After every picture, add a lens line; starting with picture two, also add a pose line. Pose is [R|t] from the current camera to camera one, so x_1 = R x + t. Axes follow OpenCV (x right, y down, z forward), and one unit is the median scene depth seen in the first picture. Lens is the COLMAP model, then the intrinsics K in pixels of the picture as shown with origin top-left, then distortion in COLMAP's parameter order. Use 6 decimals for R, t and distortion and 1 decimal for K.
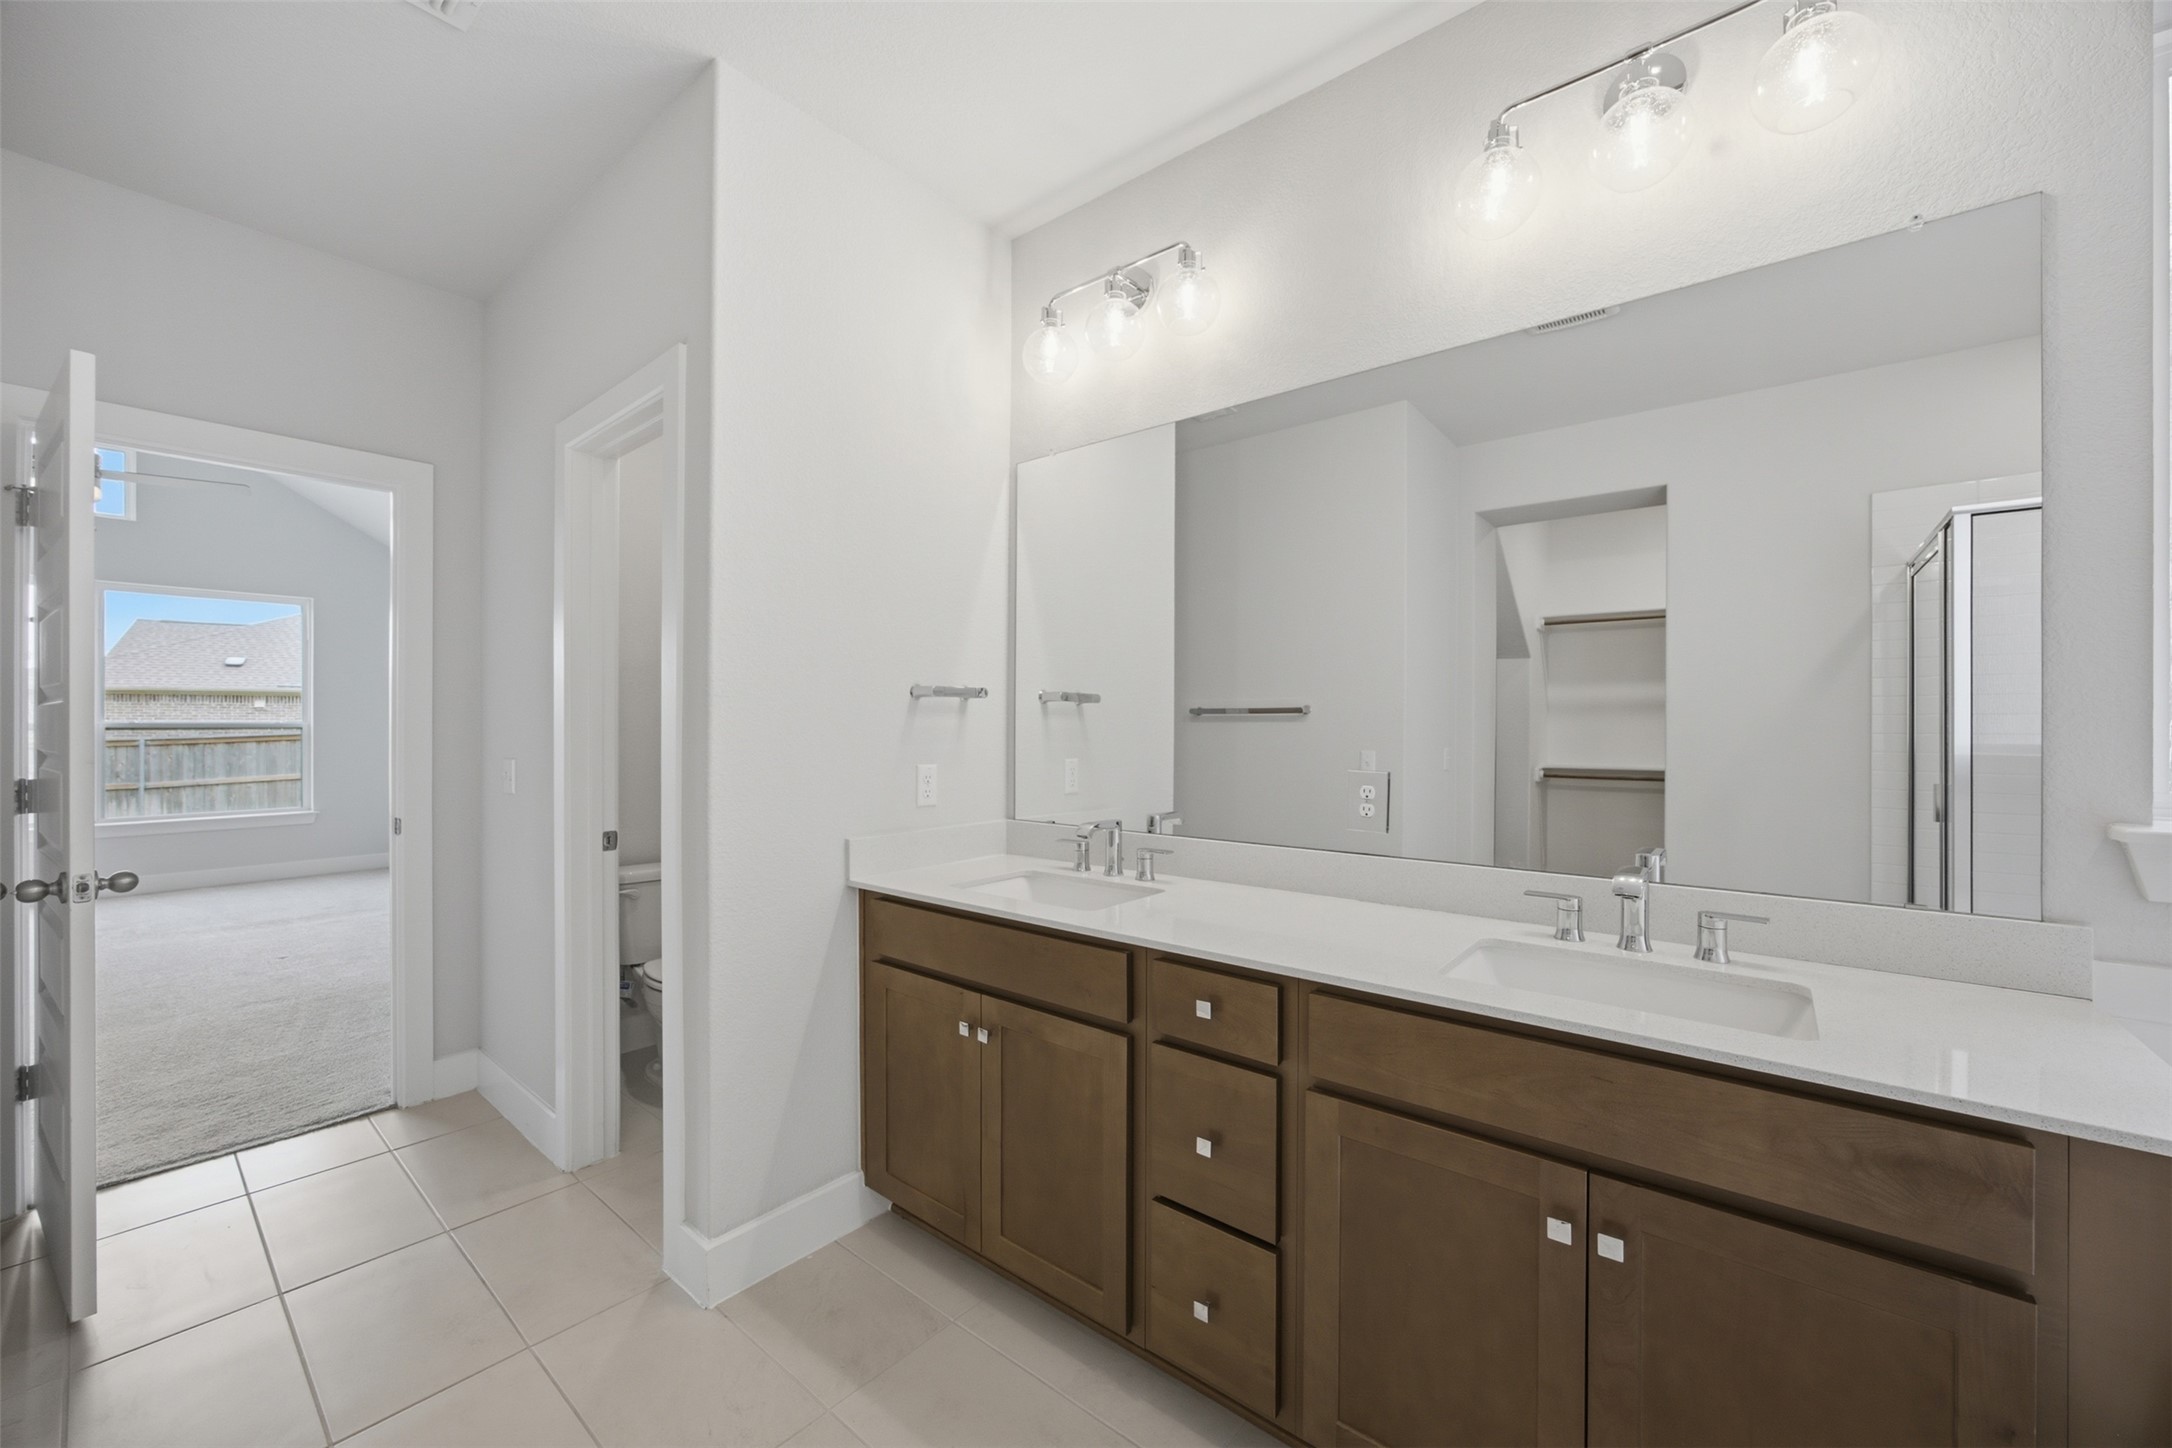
lens RADIAL K [[830.2, 0, 1096.4], [0, 830.2, 727.4], [0, 0, 1]] dist [-0.014583, 0.002389]
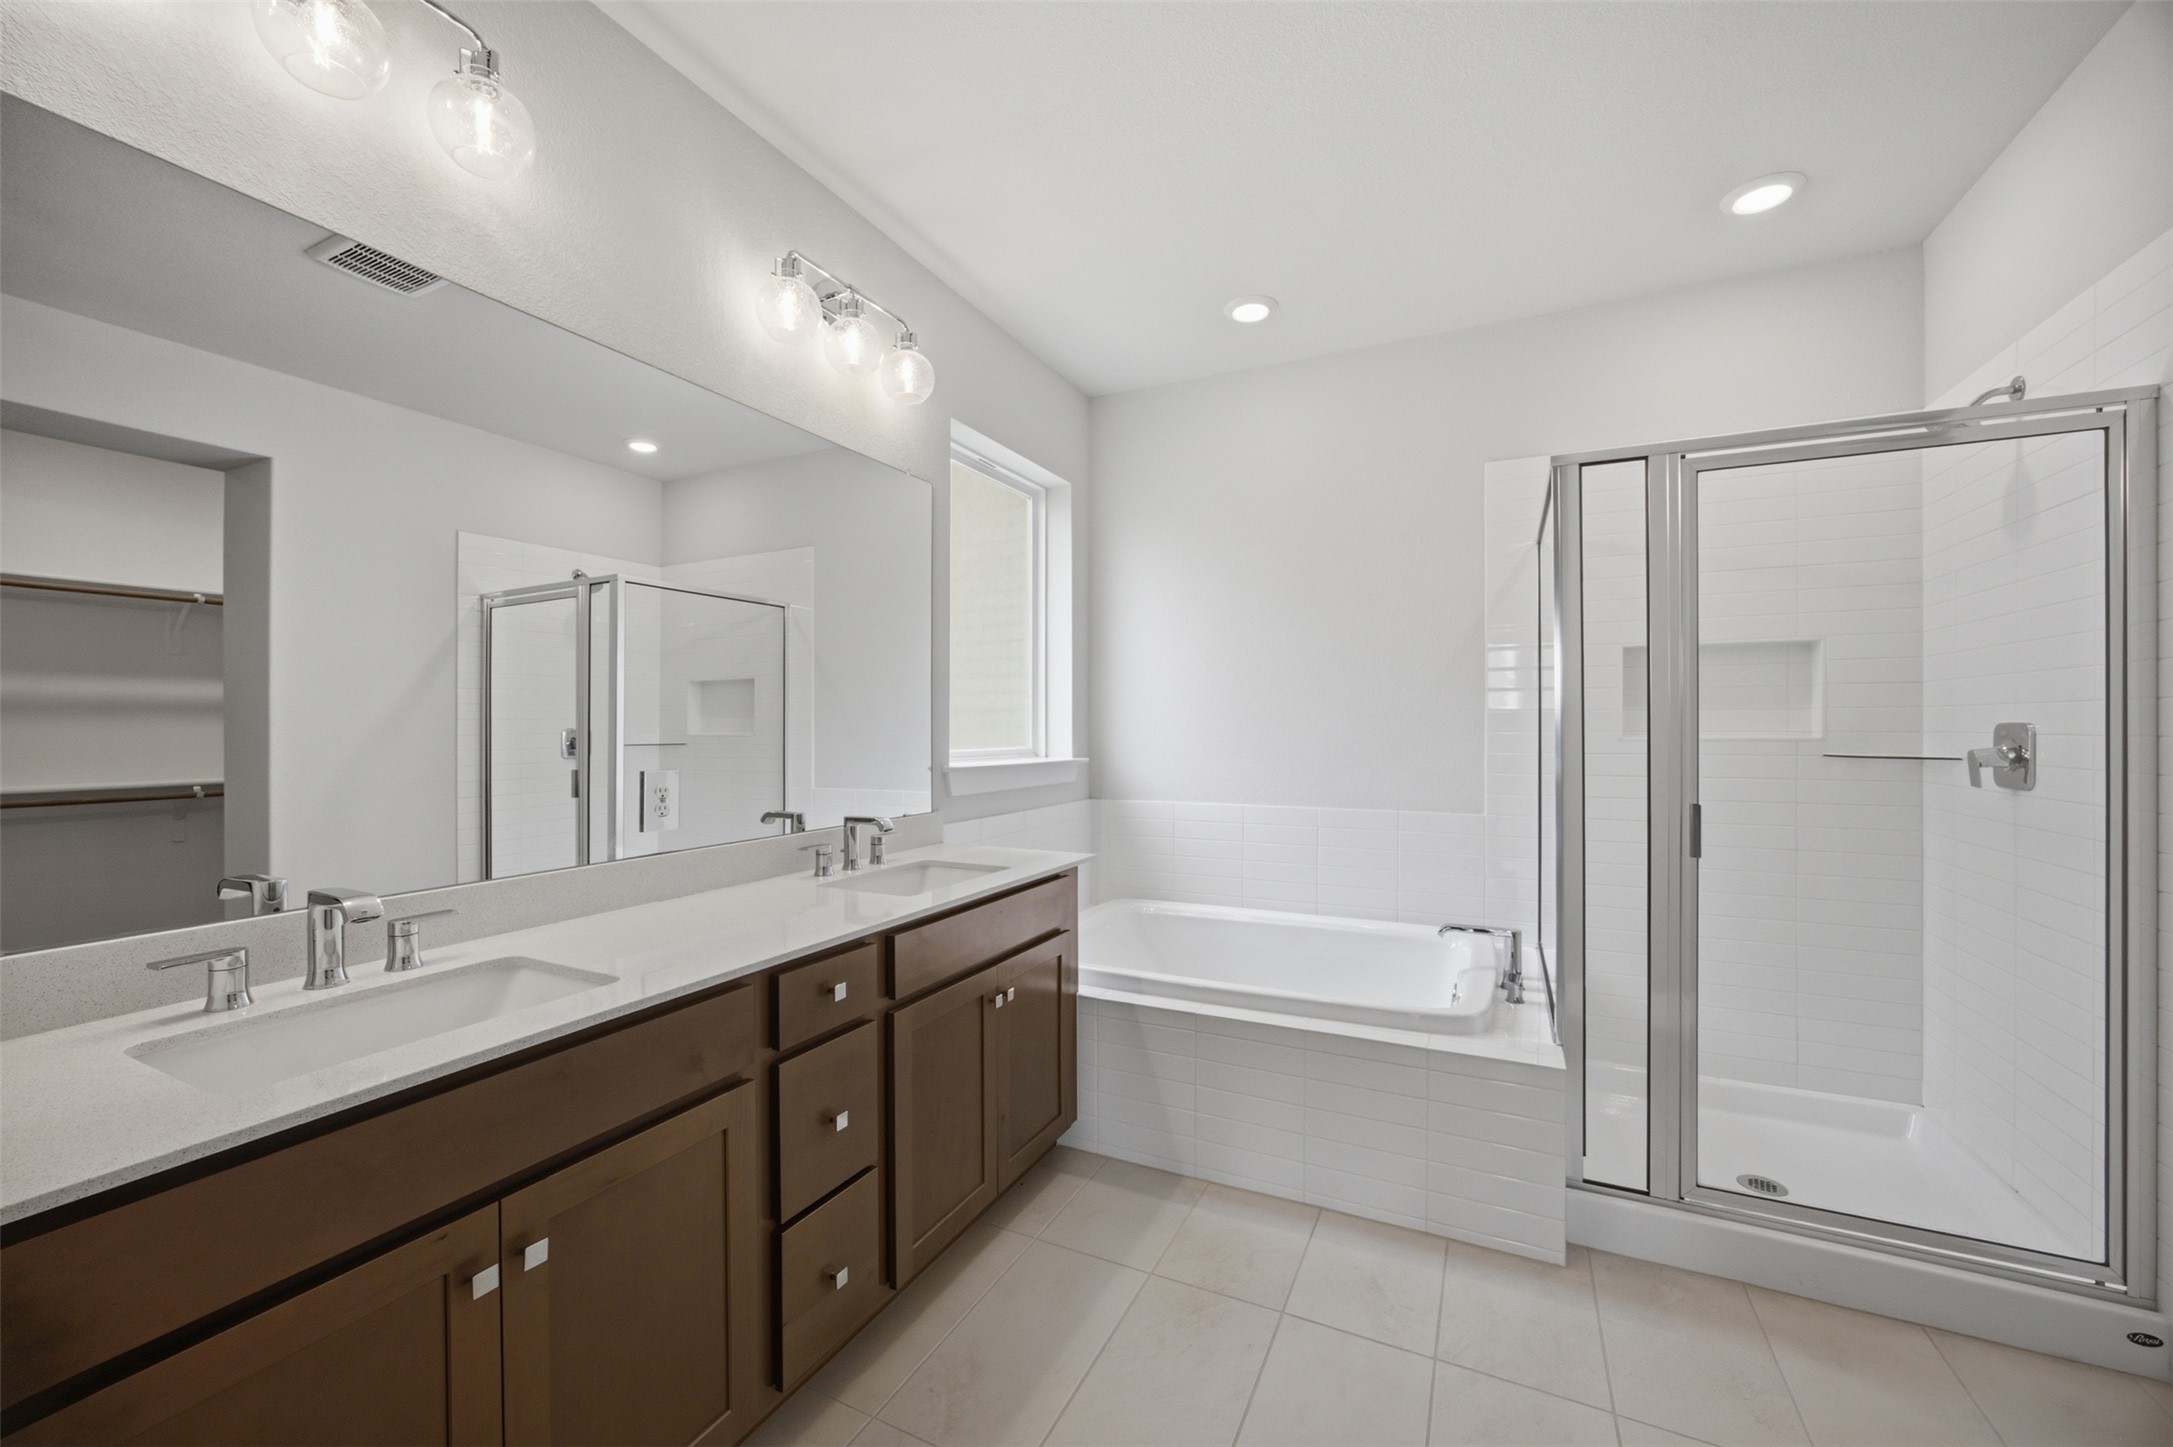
lens RADIAL K [[830.6, 0, 1118.5], [0, 830.6, 717.9], [0, 0, 1]] dist [-0.014583, 0.002389]
pose [[-0.229405, 0.011848, 0.973259, -0.660016], [0.018410, 0.999800, -0.007832, 0.007196], [-0.973157, 0.016120, -0.229577, 0.605559]]
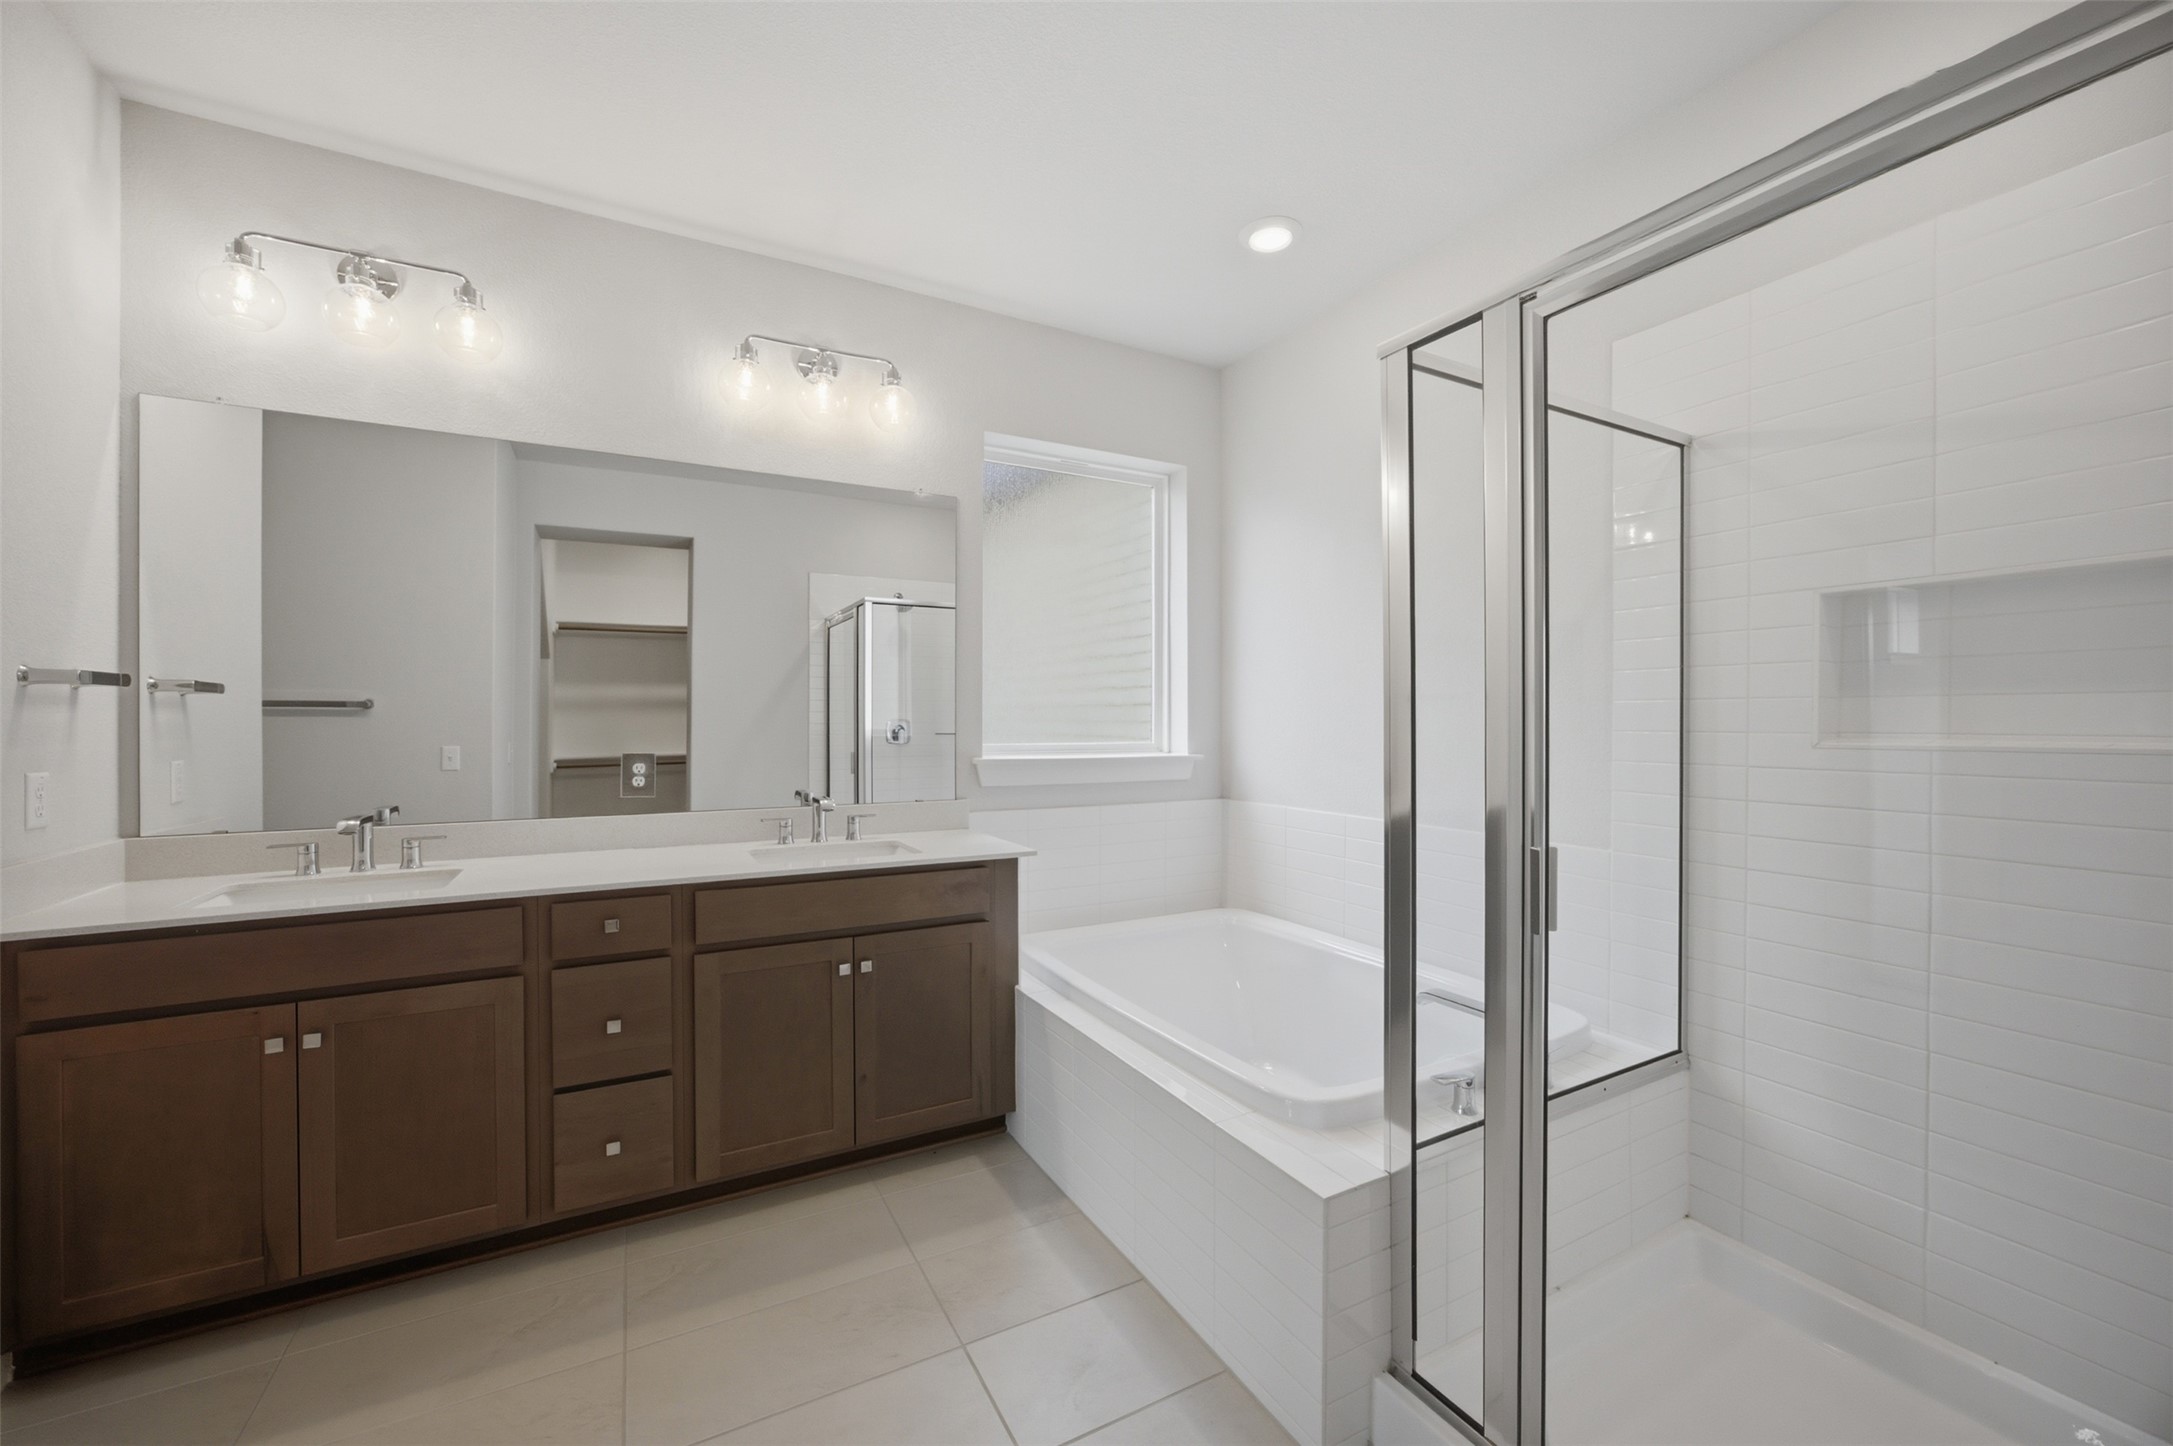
lens RADIAL K [[830.6, 0, 1081.5], [0, 830.6, 723.4], [0, 0, 1]] dist [-0.014583, 0.002389]
pose [[0.382883, -0.006263, 0.923776, -0.558658], [0.006785, 0.999969, 0.003967, 0.004574], [-0.923772, 0.004749, 0.382914, -0.159576]]
